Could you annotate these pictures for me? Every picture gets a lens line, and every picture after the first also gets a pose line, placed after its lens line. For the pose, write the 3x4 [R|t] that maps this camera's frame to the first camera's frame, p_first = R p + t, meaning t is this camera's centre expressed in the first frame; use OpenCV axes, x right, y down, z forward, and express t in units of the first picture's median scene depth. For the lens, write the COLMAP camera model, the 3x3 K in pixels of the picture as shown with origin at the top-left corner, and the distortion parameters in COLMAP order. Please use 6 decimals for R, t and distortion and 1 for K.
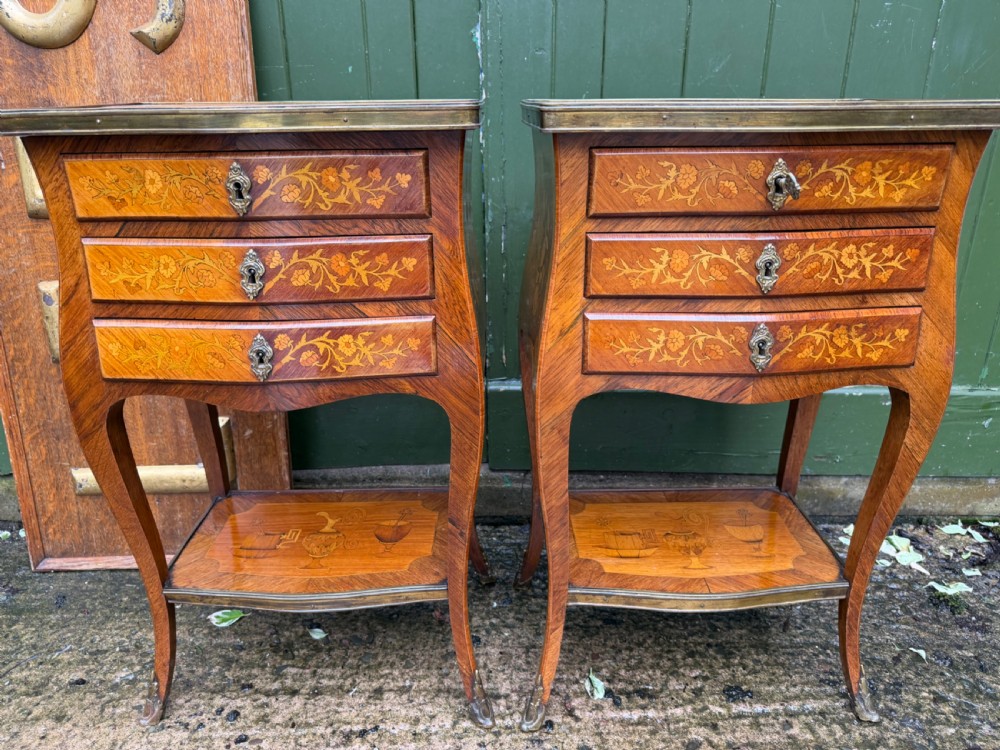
lens RADIAL K [[727.3, 0, 497.3], [0, 727.3, 378.5], [0, 0, 1]] dist [-0.004411, -0.004710]
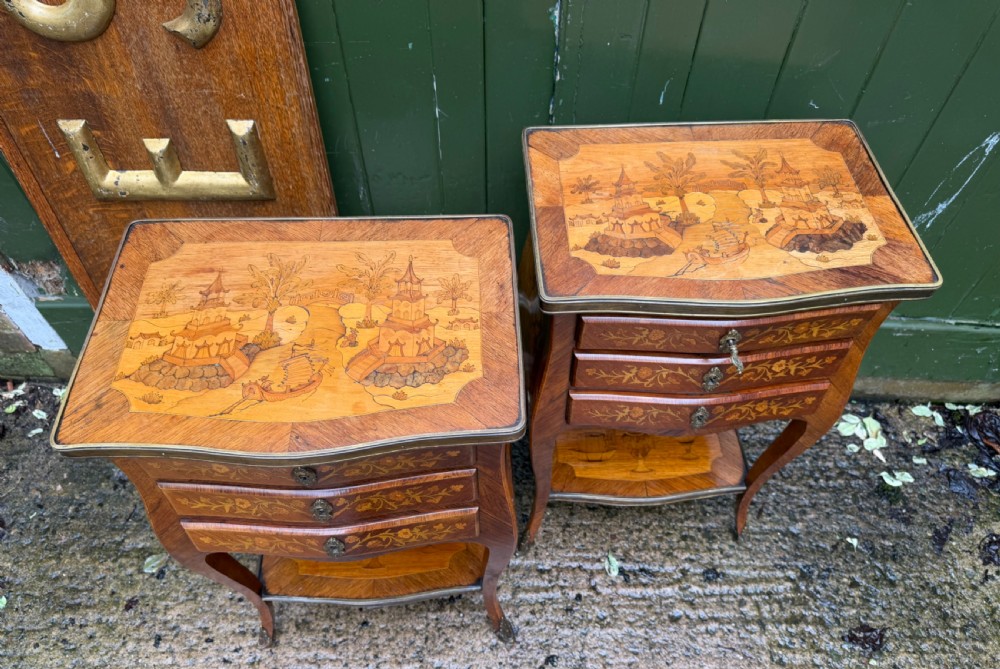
lens RADIAL K [[719.1, 0, 503.2], [0, 719.1, 384.2], [0, 0, 1]] dist [0.026674, -0.039188]
pose [[0.999674, 0.025115, 0.004506, -0.091314], [-0.023342, 0.828805, 0.559050, -0.643691], [0.010306, -0.558974, 0.829121, 0.038489]]
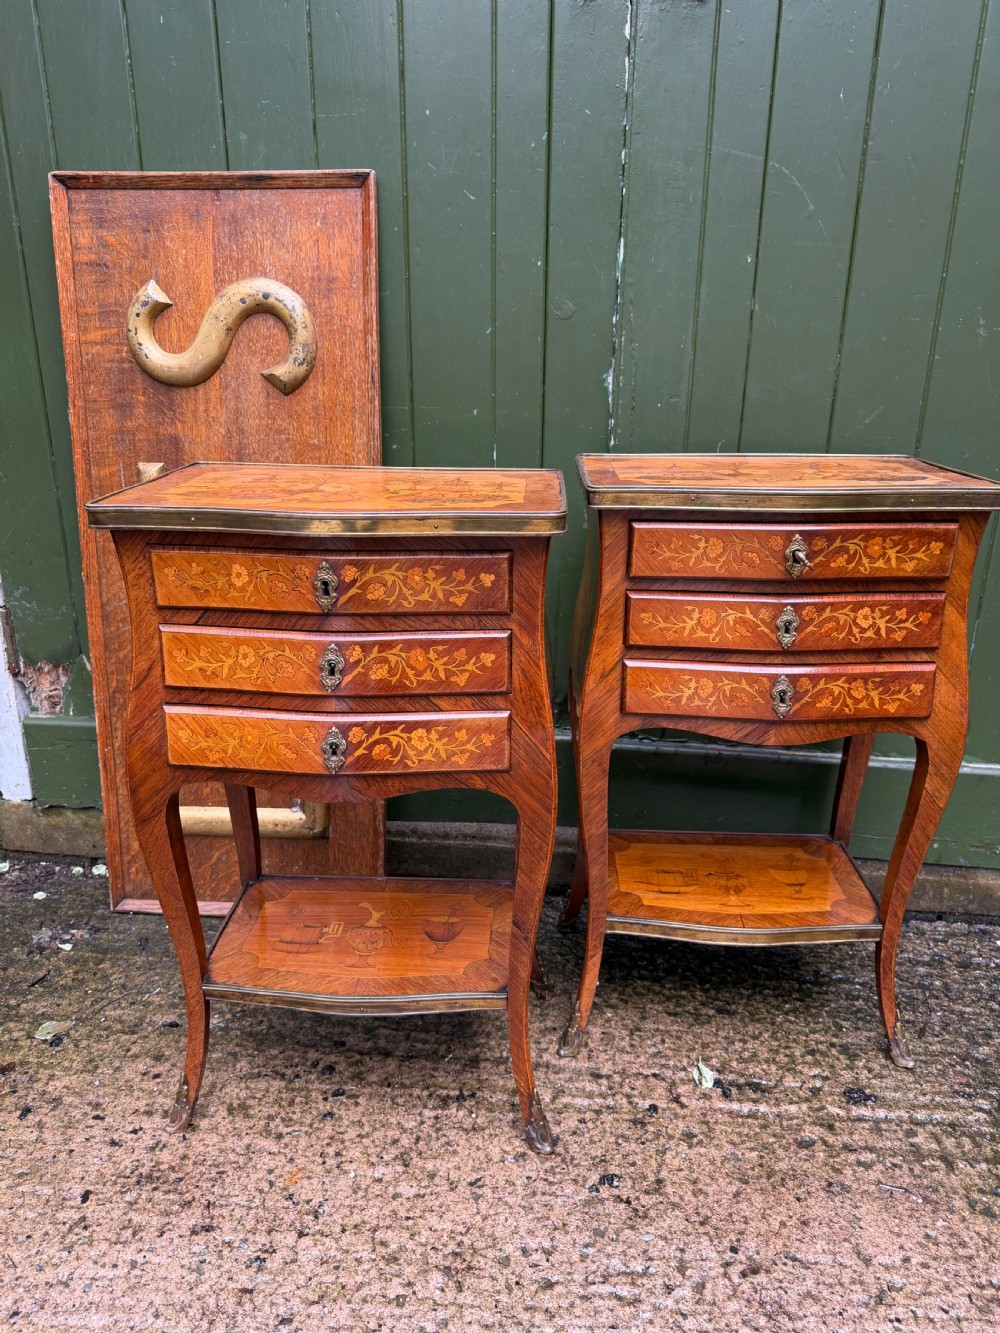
lens RADIAL K [[966.5, 0, 492.6], [0, 966.5, 673.2], [0, 0, 1]] dist [0.005378, -0.014290]
pose [[0.993787, 0.049833, -0.099521, -0.038025], [-0.053476, 0.997980, -0.034282, -0.037703], [0.097612, 0.039391, 0.994445, -0.290658]]
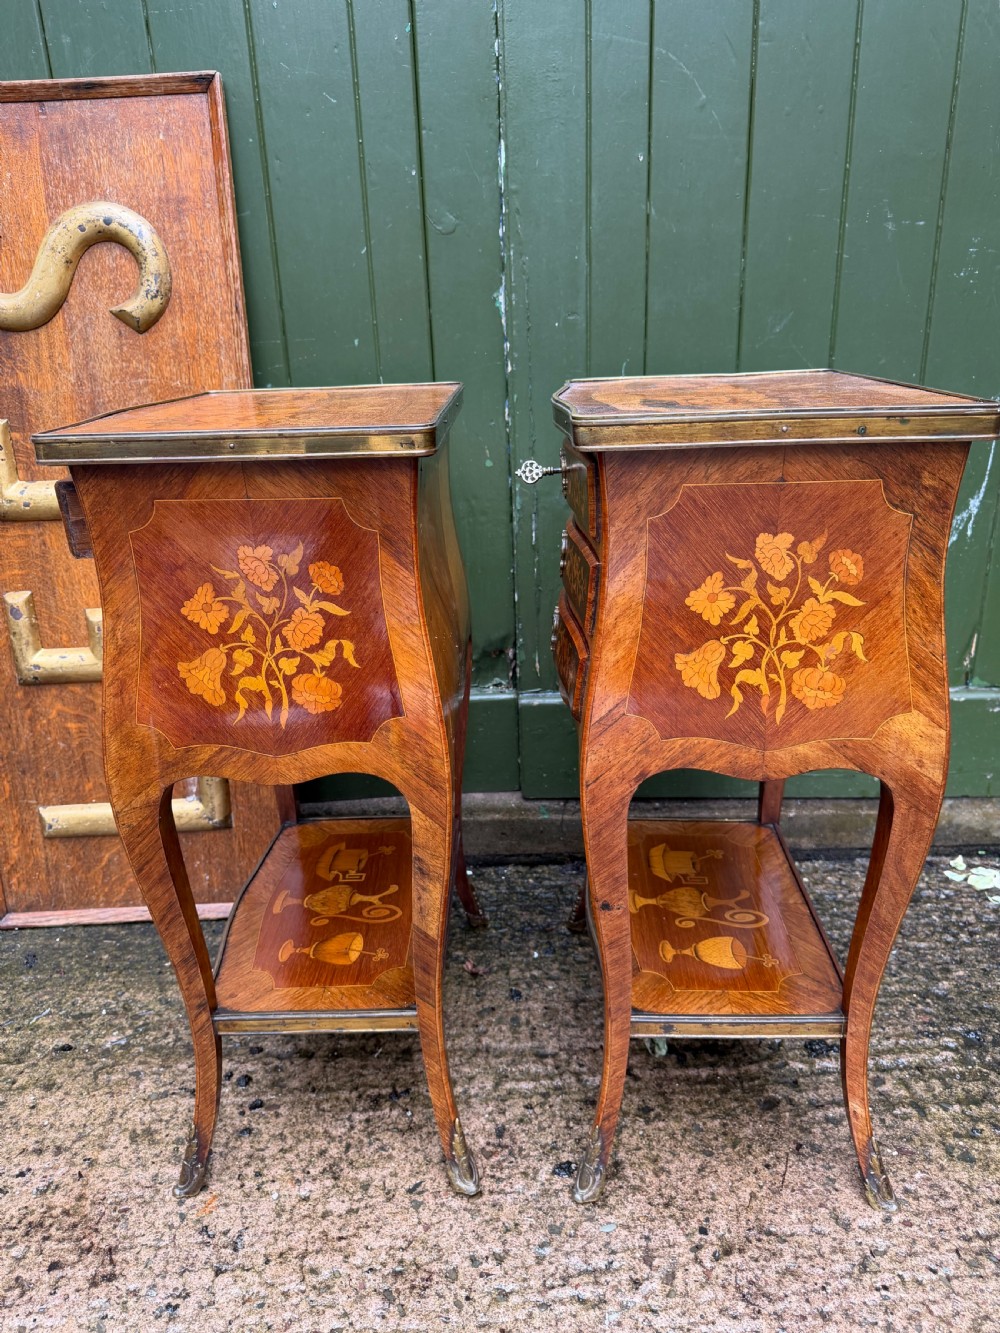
lens RADIAL K [[966.5, 0, 491.6], [0, 966.5, 669.3], [0, 0, 1]] dist [0.005378, -0.014290]
pose [[0.999476, -0.023833, -0.021924, -0.025609], [0.023331, 0.999467, -0.022838, -0.000395], [0.022457, 0.022314, 0.999499, -0.170198]]
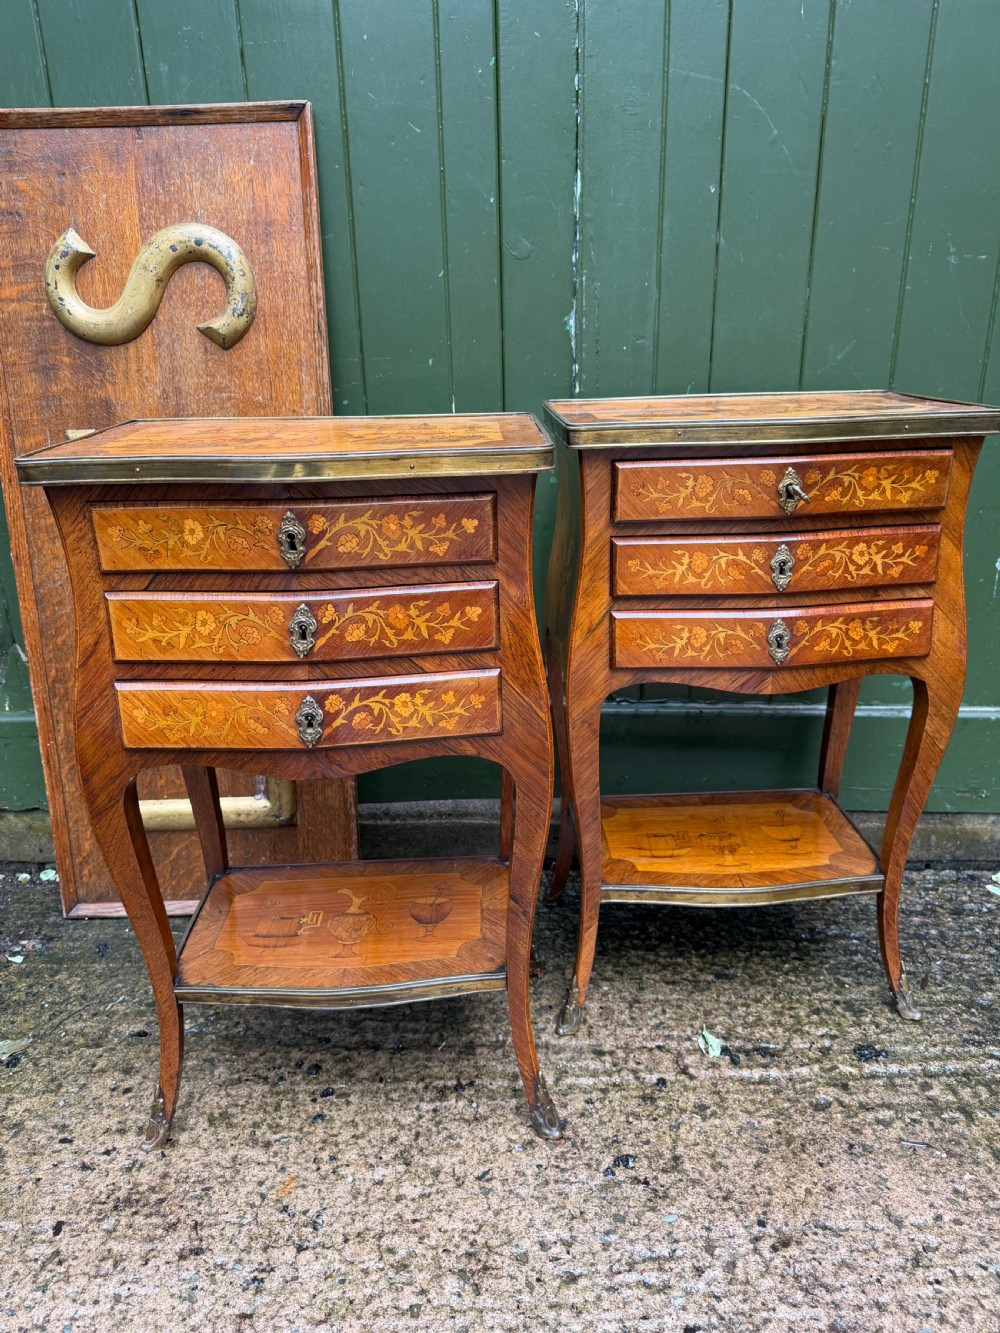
lens RADIAL K [[966.5, 0, 498.4], [0, 966.5, 671.2], [0, 0, 1]] dist [0.005378, -0.014290]
pose [[0.999409, -0.001696, -0.034337, -0.085219], [0.000907, 0.999735, -0.023000, -0.010640], [0.034367, 0.022955, 0.999146, -0.218086]]
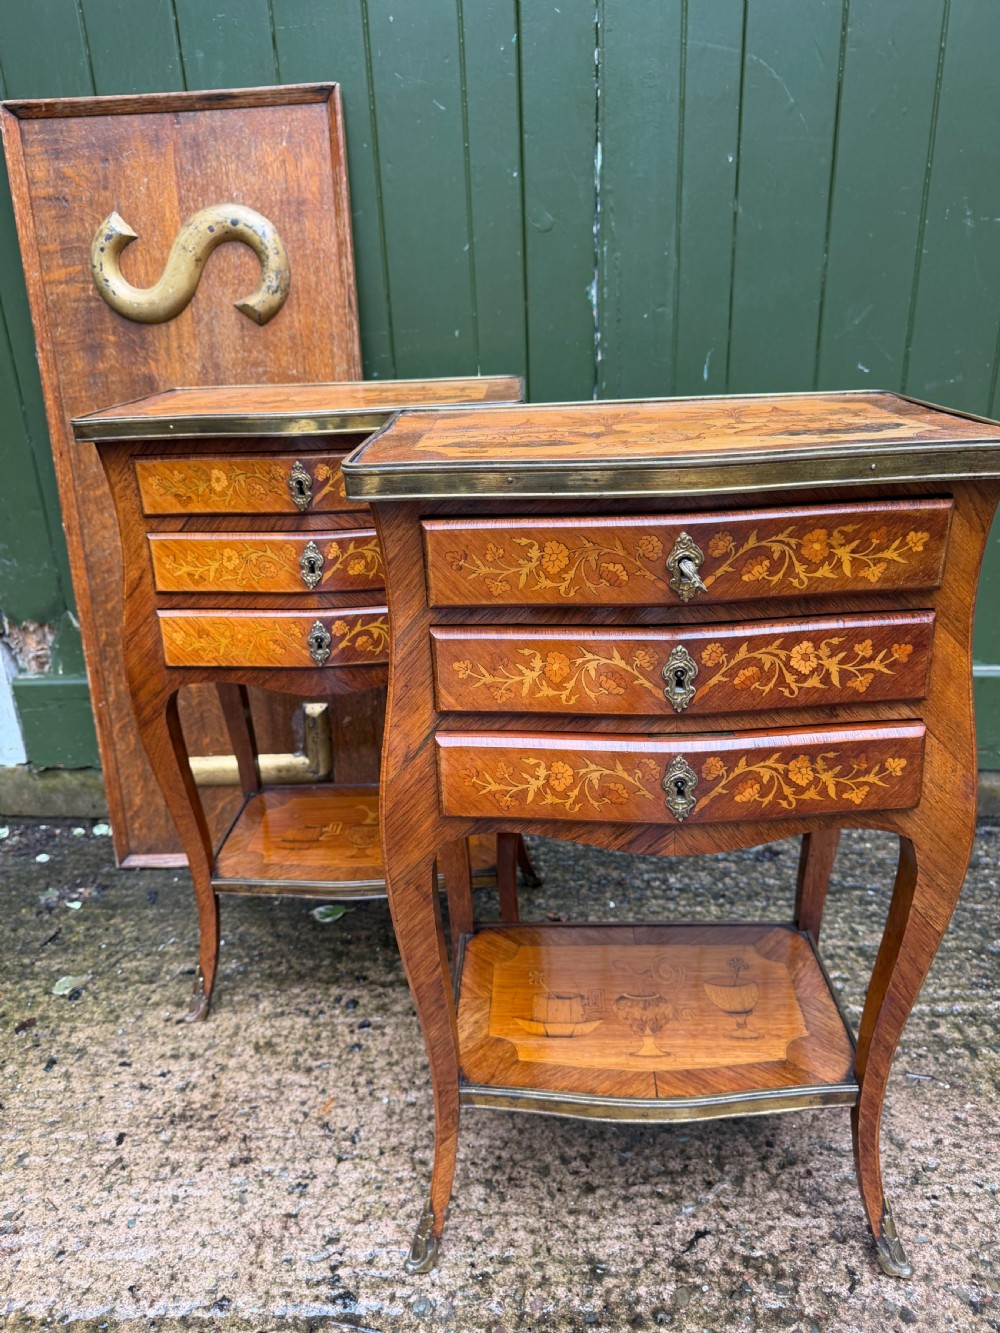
lens RADIAL K [[969.5, 0, 492.3], [0, 969.5, 676.5], [0, 0, 1]] dist [-0.004411, -0.004710]
pose [[0.997082, -0.004715, -0.076190, -0.070101], [0.005210, 0.999967, 0.006300, 0.013242], [0.076158, -0.006678, 0.997073, -0.277940]]
